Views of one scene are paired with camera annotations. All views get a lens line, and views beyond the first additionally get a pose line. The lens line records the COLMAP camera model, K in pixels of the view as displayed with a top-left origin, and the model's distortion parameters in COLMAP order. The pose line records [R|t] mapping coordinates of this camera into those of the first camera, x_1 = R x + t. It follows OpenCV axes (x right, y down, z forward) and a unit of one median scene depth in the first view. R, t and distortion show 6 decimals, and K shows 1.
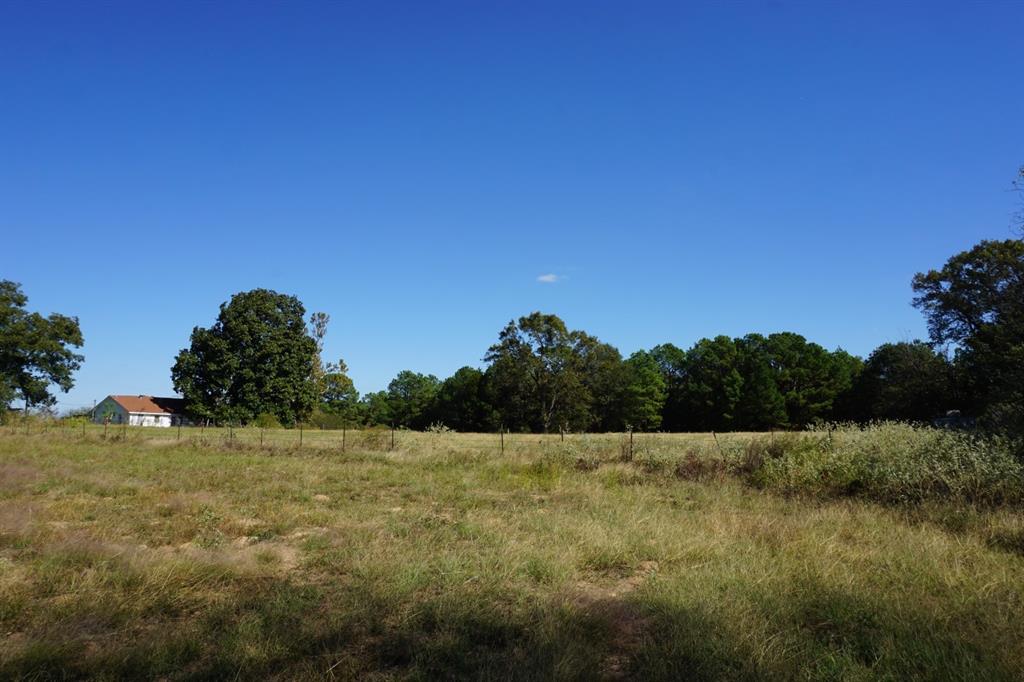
lens RADIAL K [[681.1, 0, 511.8], [0, 681.1, 338.9], [0, 0, 1]] dist [-0.042513, 0.023383]
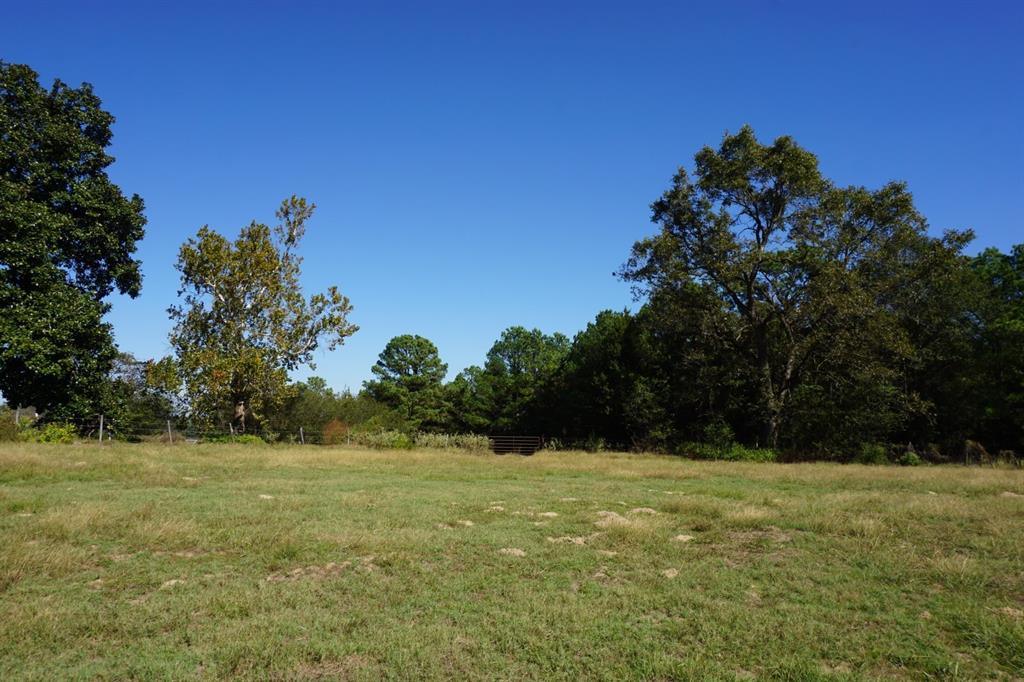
lens RADIAL K [[681.1, 0, 514.3], [0, 681.1, 337.6], [0, 0, 1]] dist [-0.042513, 0.023383]
pose [[0.958042, -0.024915, -0.285545, 0.018317], [0.027914, 0.999590, 0.006439, 0.067529], [0.285267, -0.014140, 0.958344, 0.548978]]
